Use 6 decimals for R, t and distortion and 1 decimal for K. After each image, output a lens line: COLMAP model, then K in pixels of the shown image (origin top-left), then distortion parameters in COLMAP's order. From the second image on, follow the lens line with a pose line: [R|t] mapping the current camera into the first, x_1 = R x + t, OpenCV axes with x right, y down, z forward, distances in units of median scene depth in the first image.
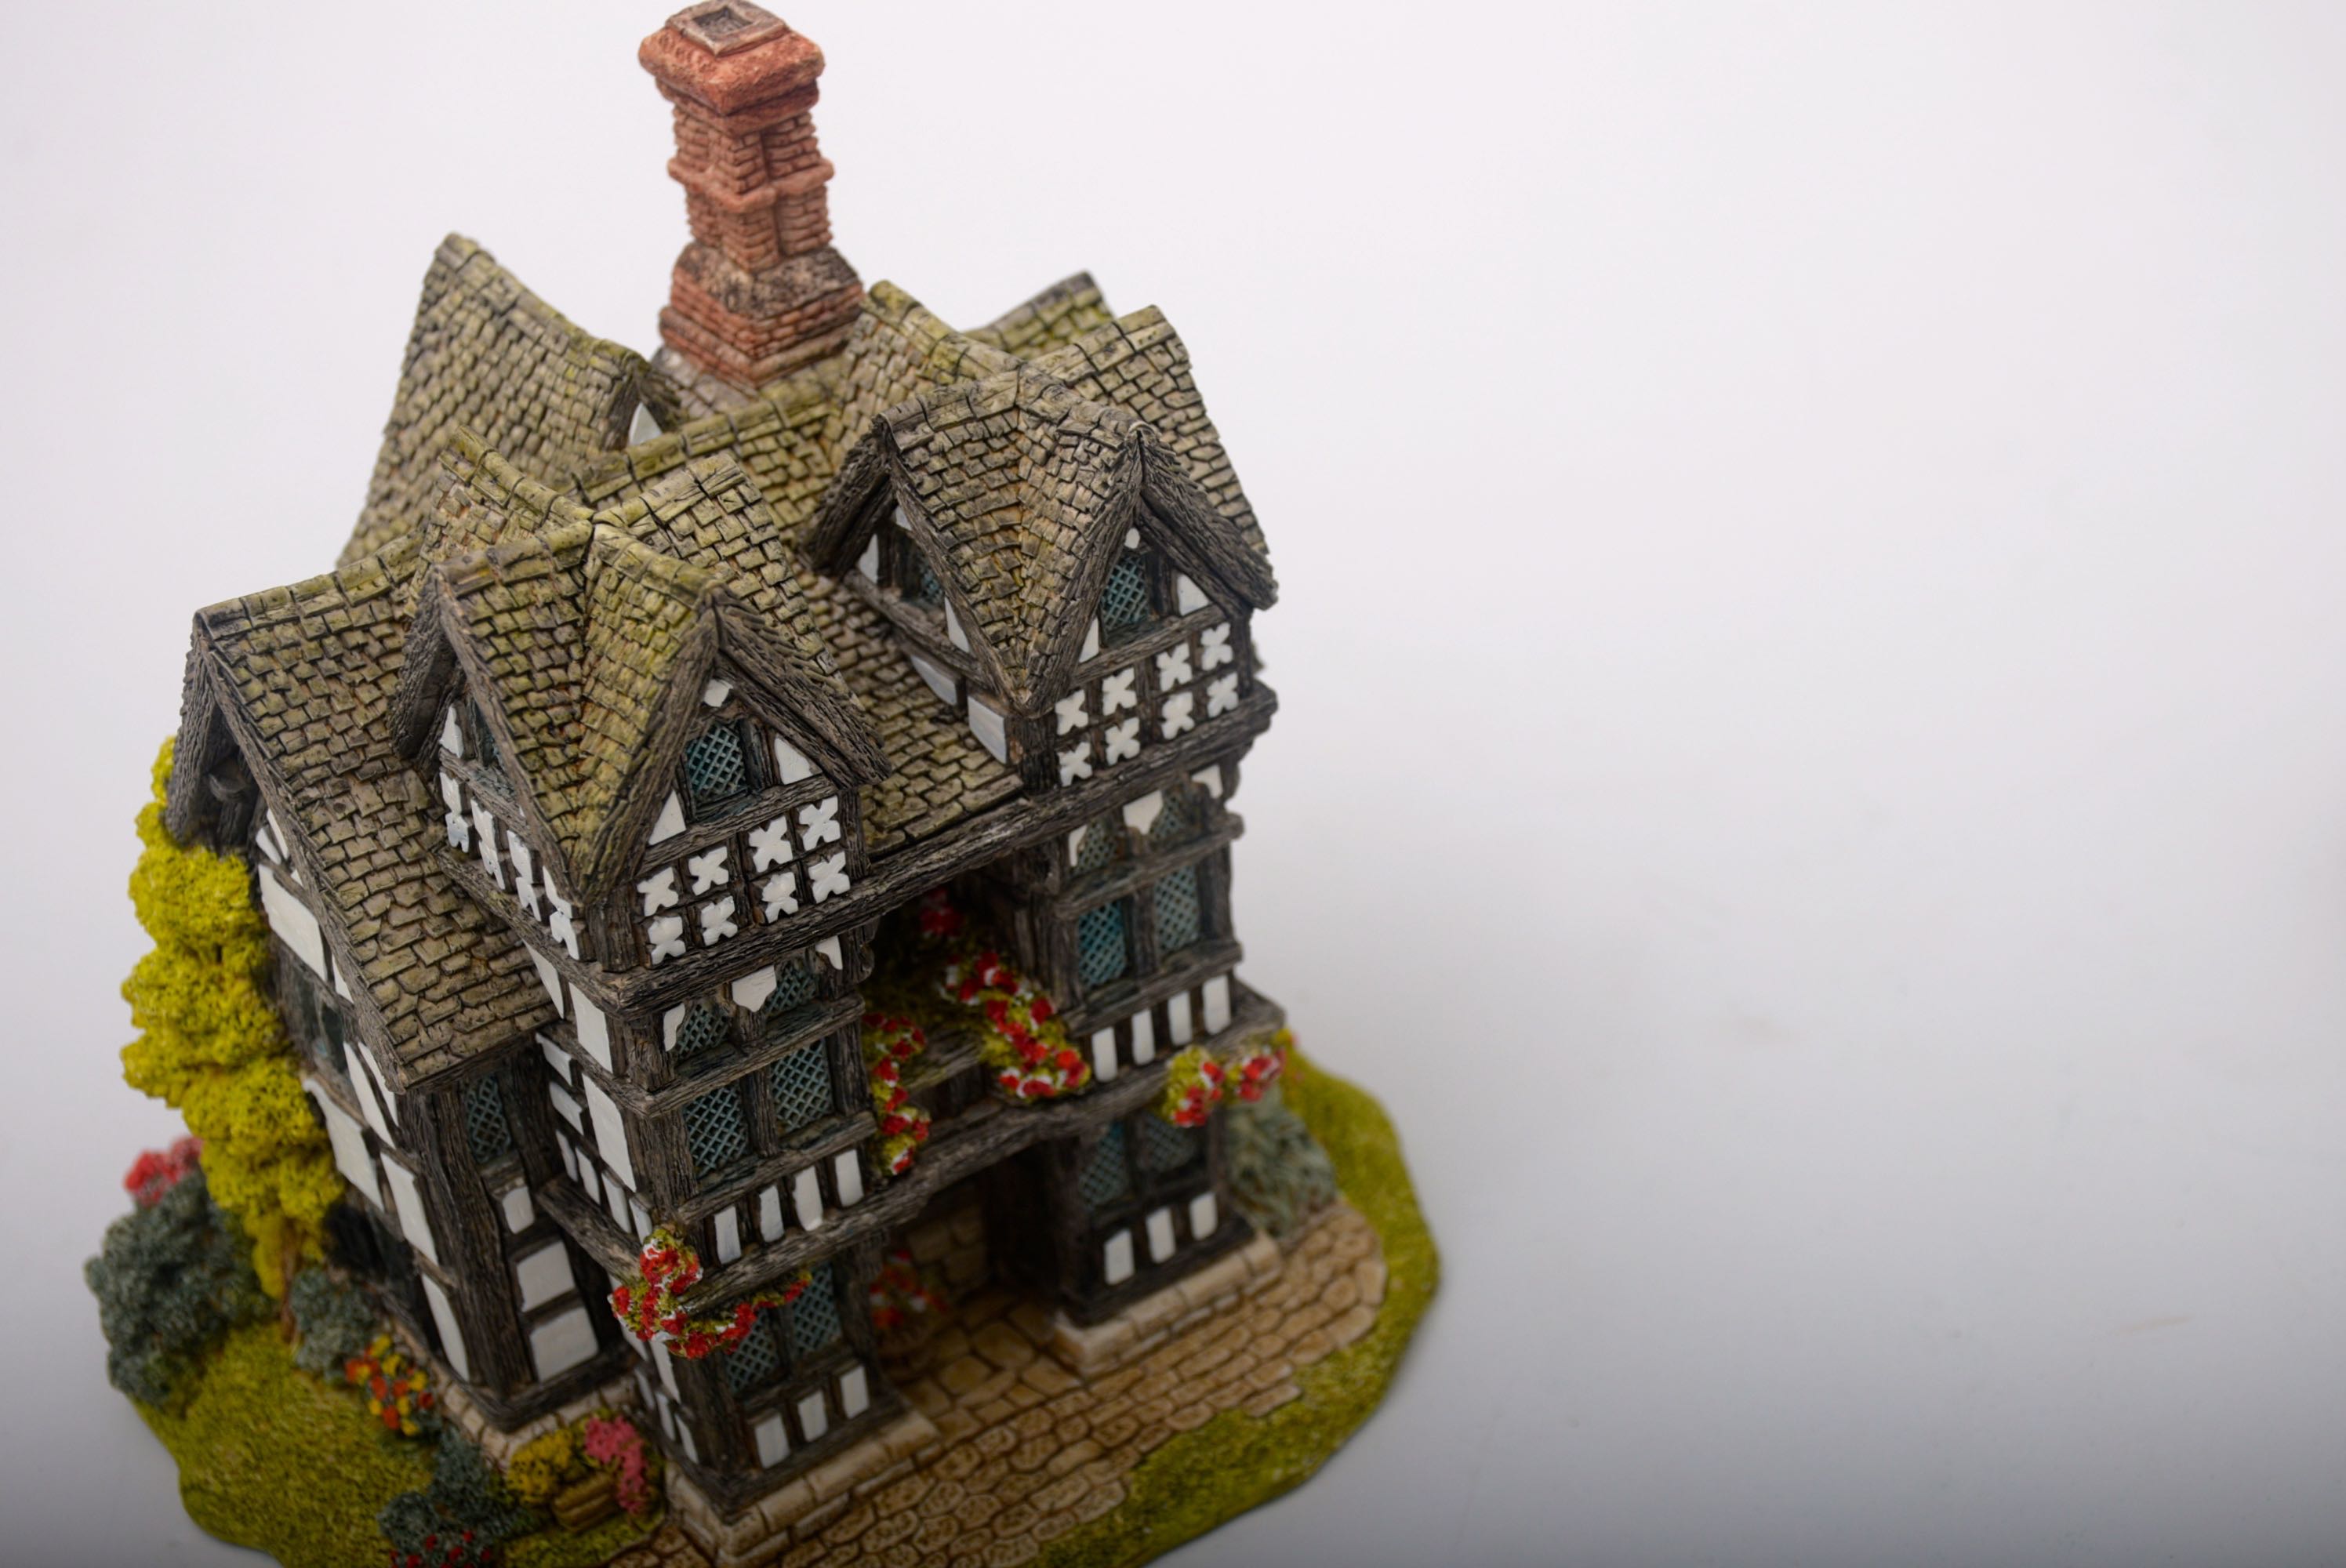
lens RADIAL K [[4167.9, 0, 1112.2], [0, 4167.9, 843.0], [0, 0, 1]] dist [-0.043508, 0.078790]
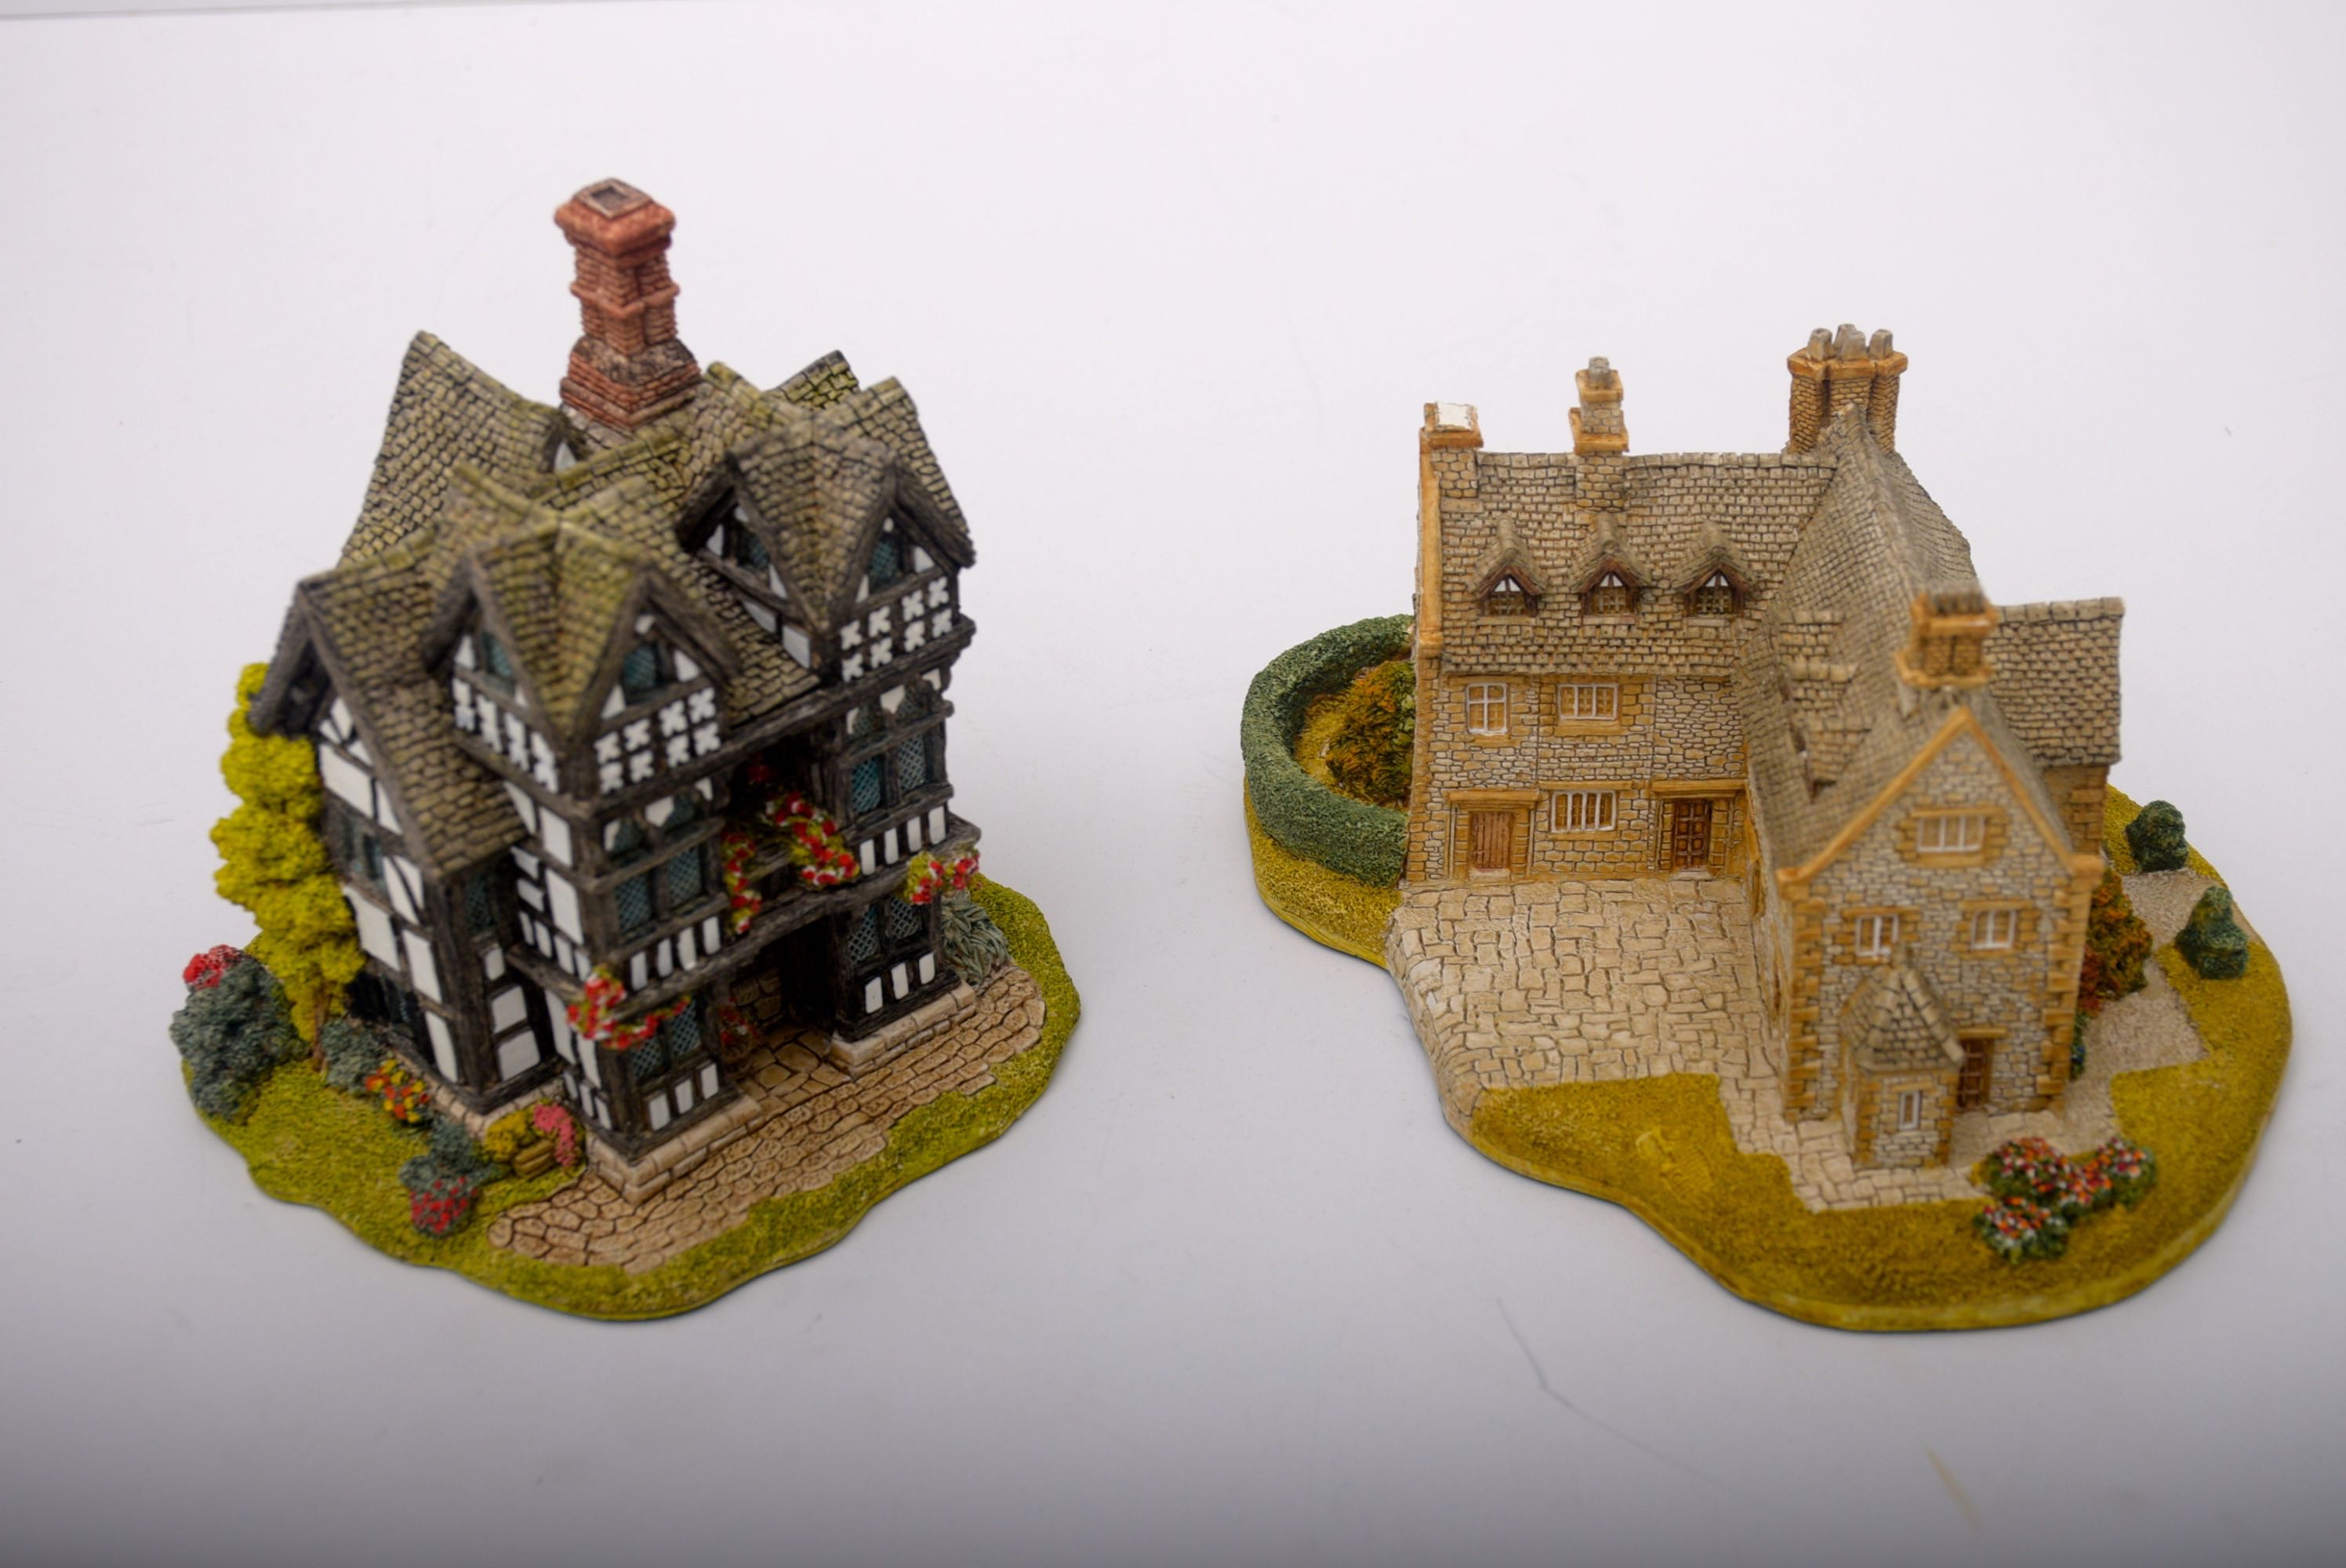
lens RADIAL K [[4167.9, 0, 1112.2], [0, 4167.9, 843.0], [0, 0, 1]] dist [-0.043508, 0.078790]
pose [[0.993551, -0.023929, 0.110832, -0.083738], [0.023480, 0.999710, 0.005363, 0.039417], [-0.110929, -0.002726, 0.993825, -0.555979]]
